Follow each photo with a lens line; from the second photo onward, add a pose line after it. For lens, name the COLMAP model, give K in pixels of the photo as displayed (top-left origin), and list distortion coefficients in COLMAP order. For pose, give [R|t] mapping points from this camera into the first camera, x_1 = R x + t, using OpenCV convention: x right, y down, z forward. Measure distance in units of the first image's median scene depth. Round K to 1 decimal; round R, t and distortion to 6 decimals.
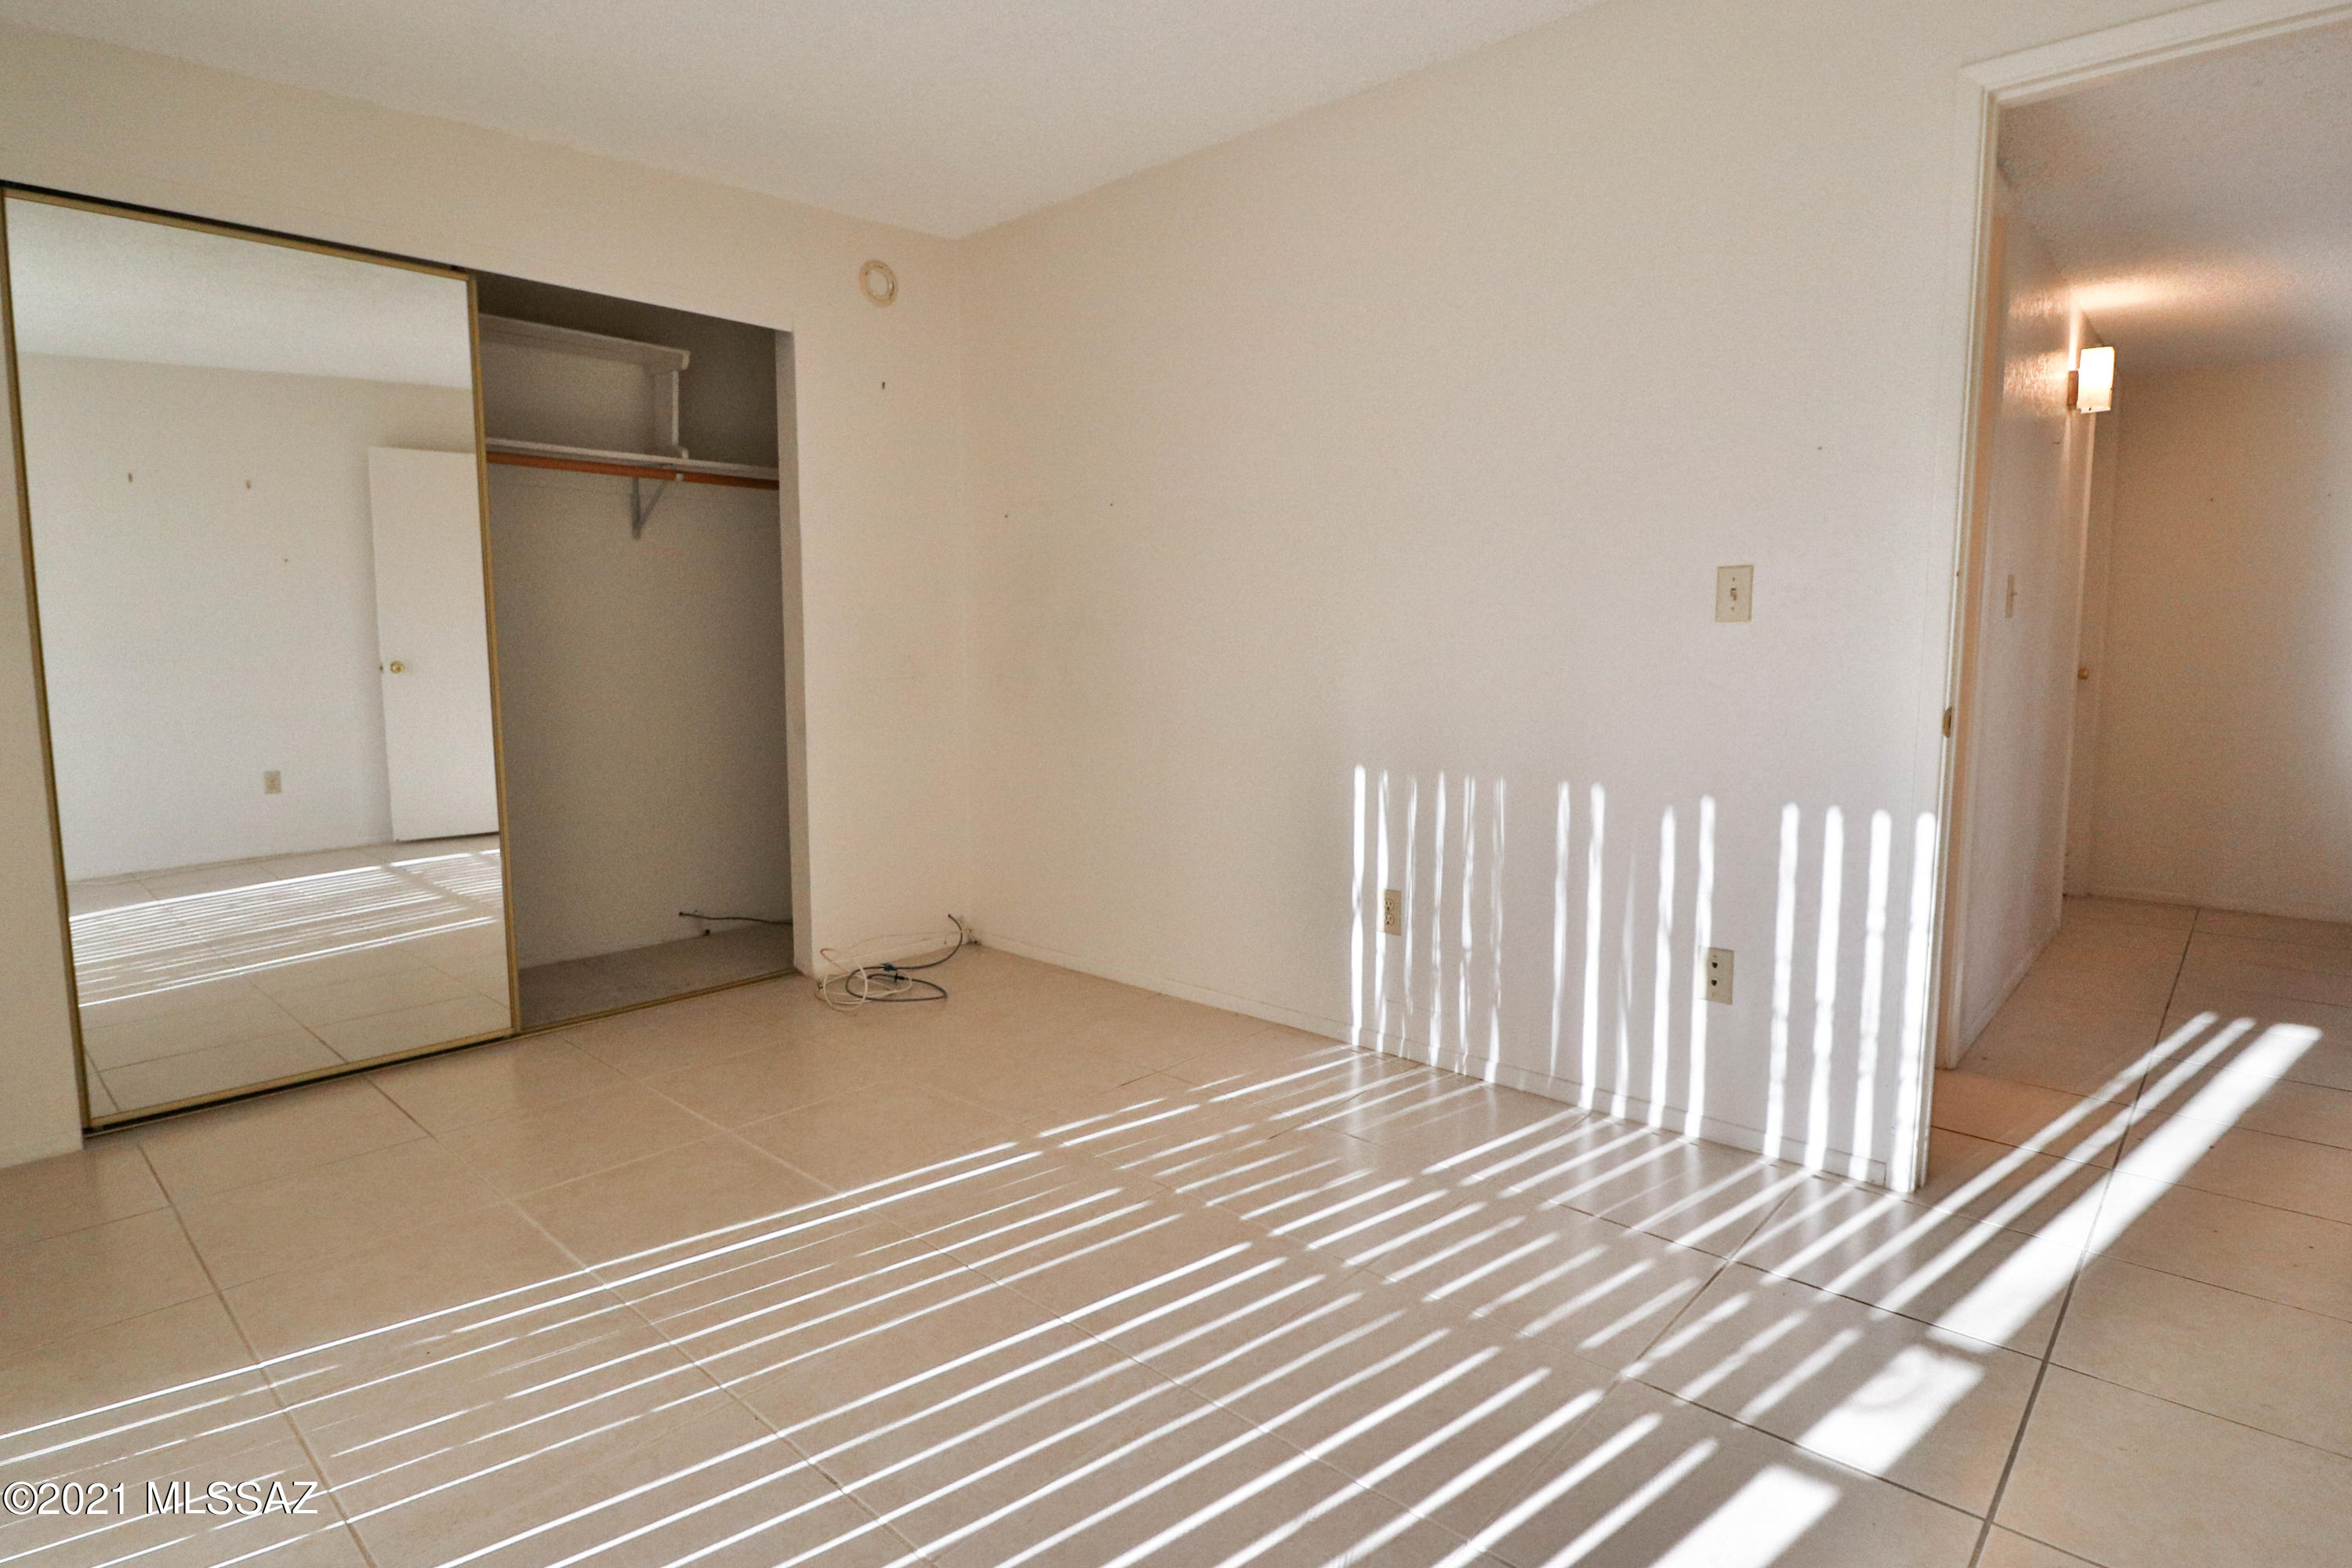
lens RADIAL K [[1212.5, 0, 1165.4], [0, 1212.5, 779.5], [0, 0, 1]] dist [-0.013723, -0.005077]
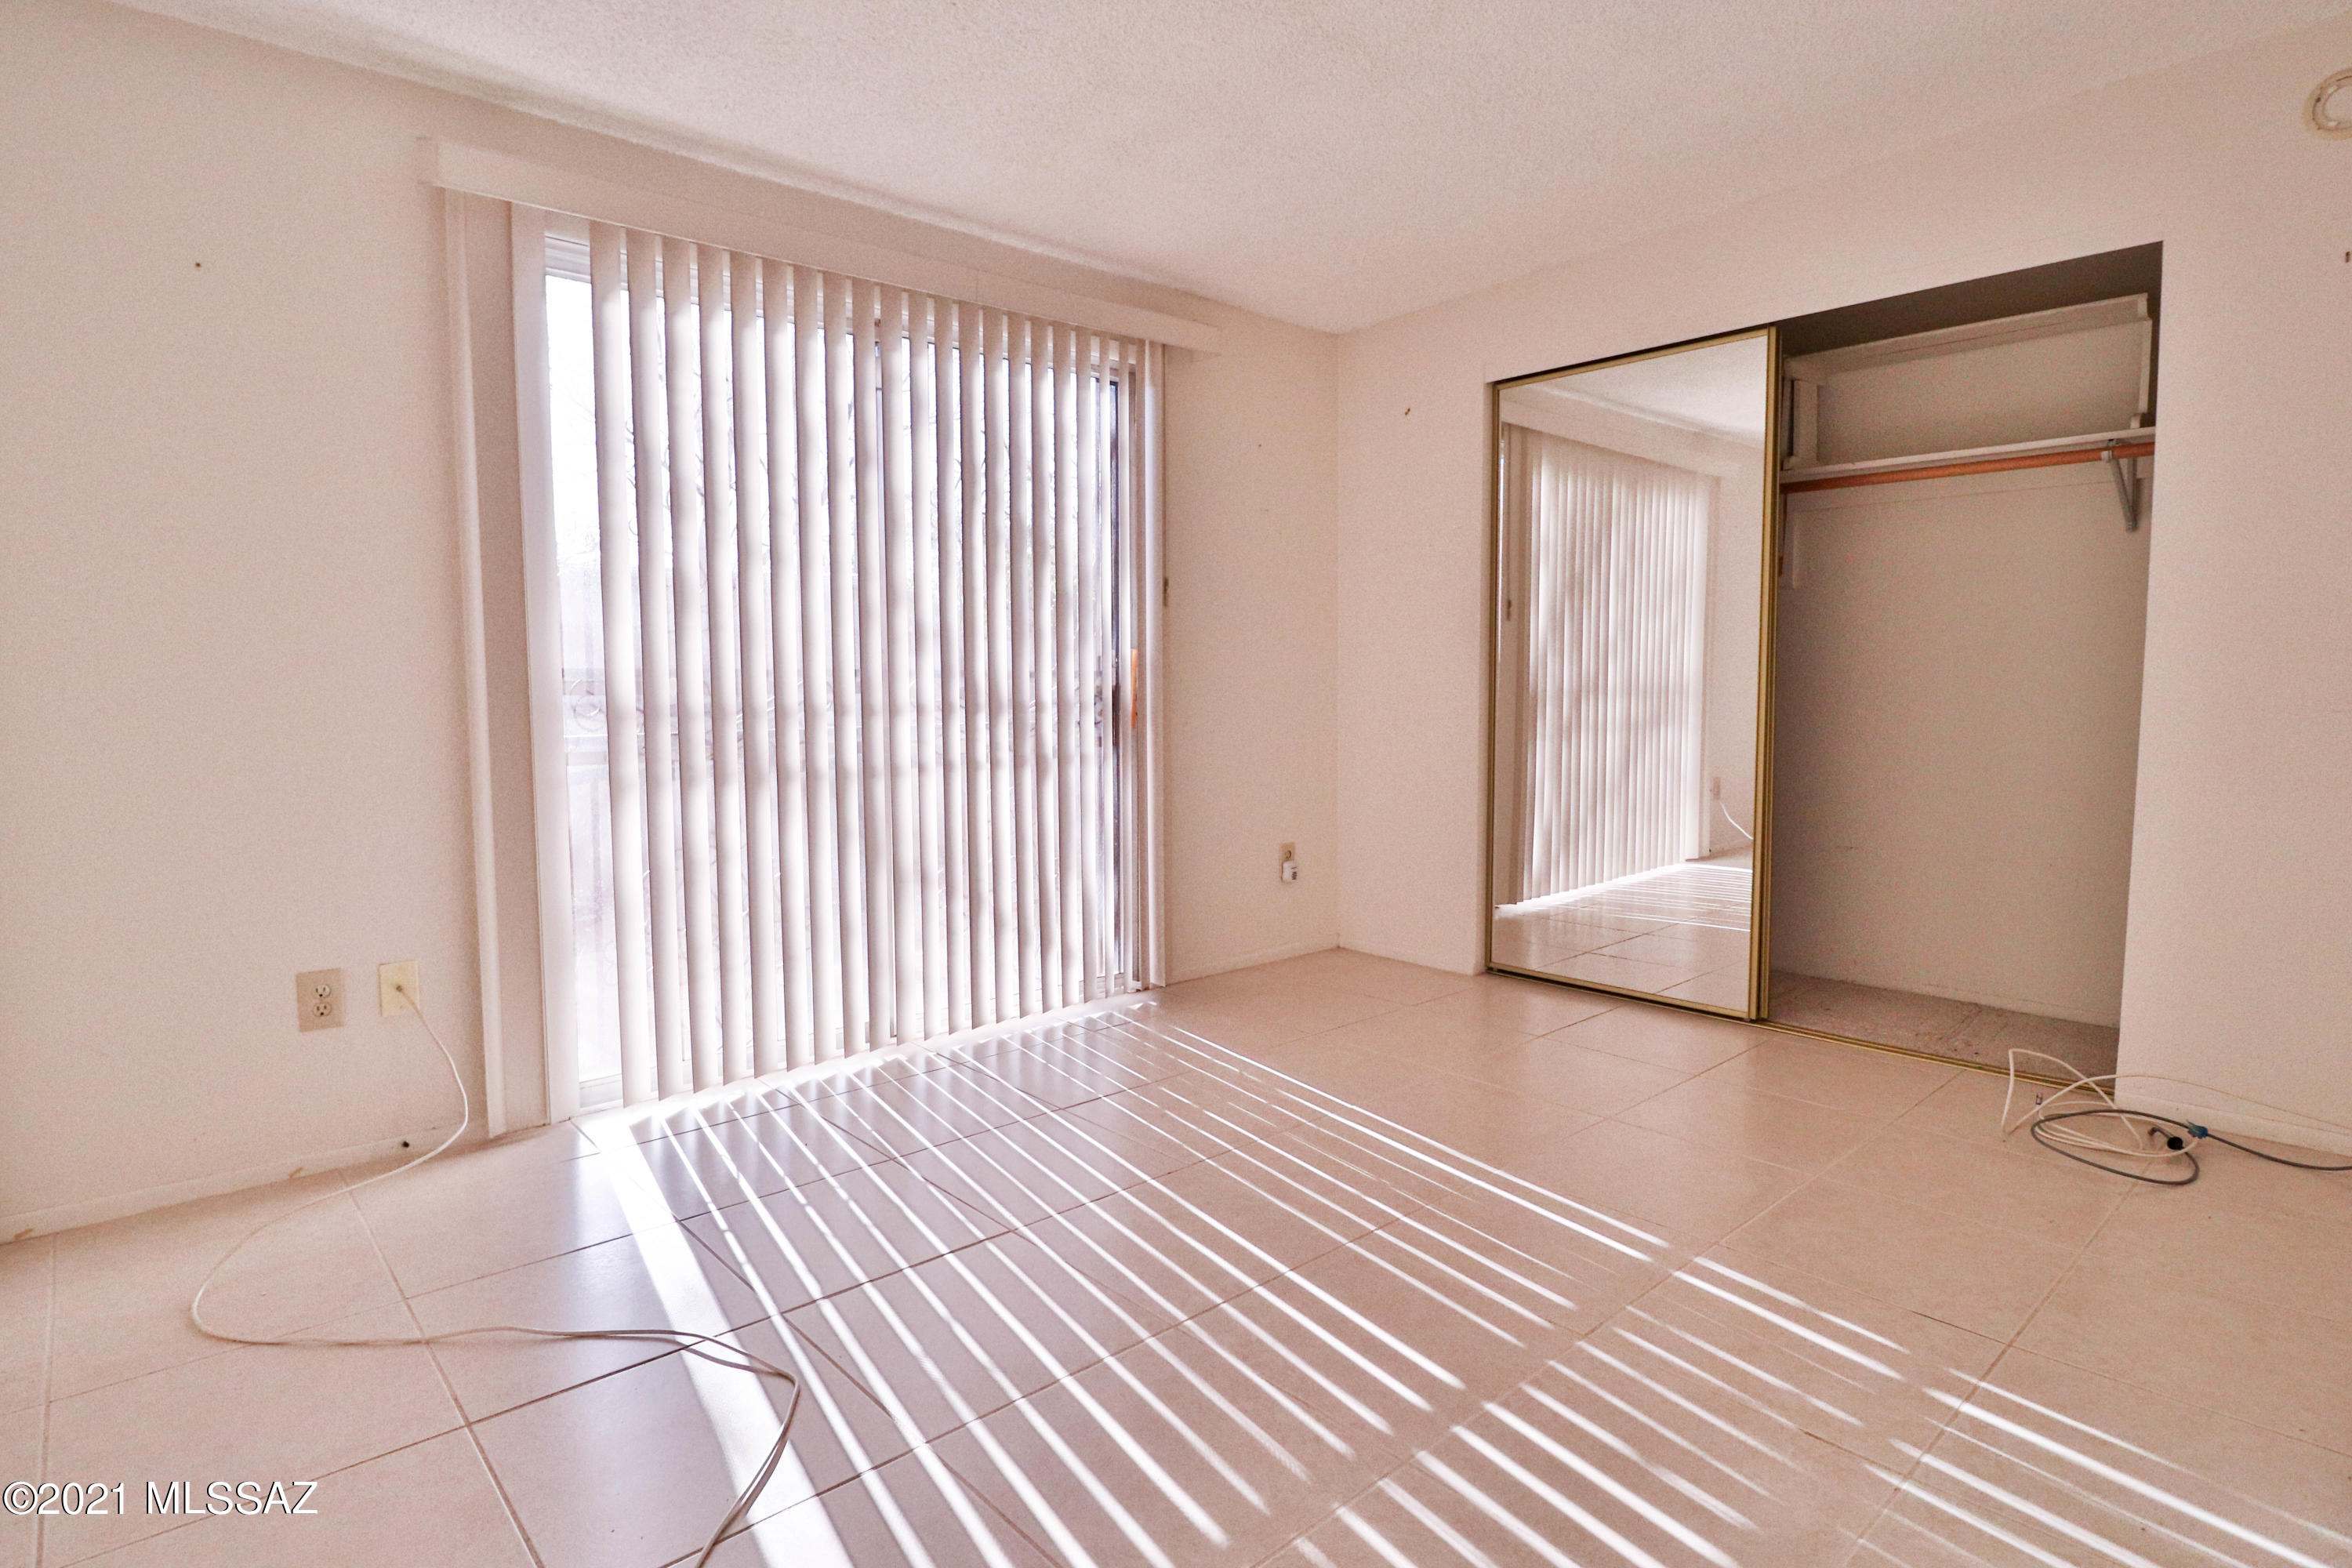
lens RADIAL K [[1212.5, 0, 1158.6], [0, 1212.5, 788.2], [0, 0, 1]] dist [-0.013723, -0.005077]
pose [[-0.109788, 0.092597, -0.989632, 0.700892], [-0.106421, 0.988833, 0.104328, -0.063471], [0.988241, 0.116772, -0.098707, 0.680025]]
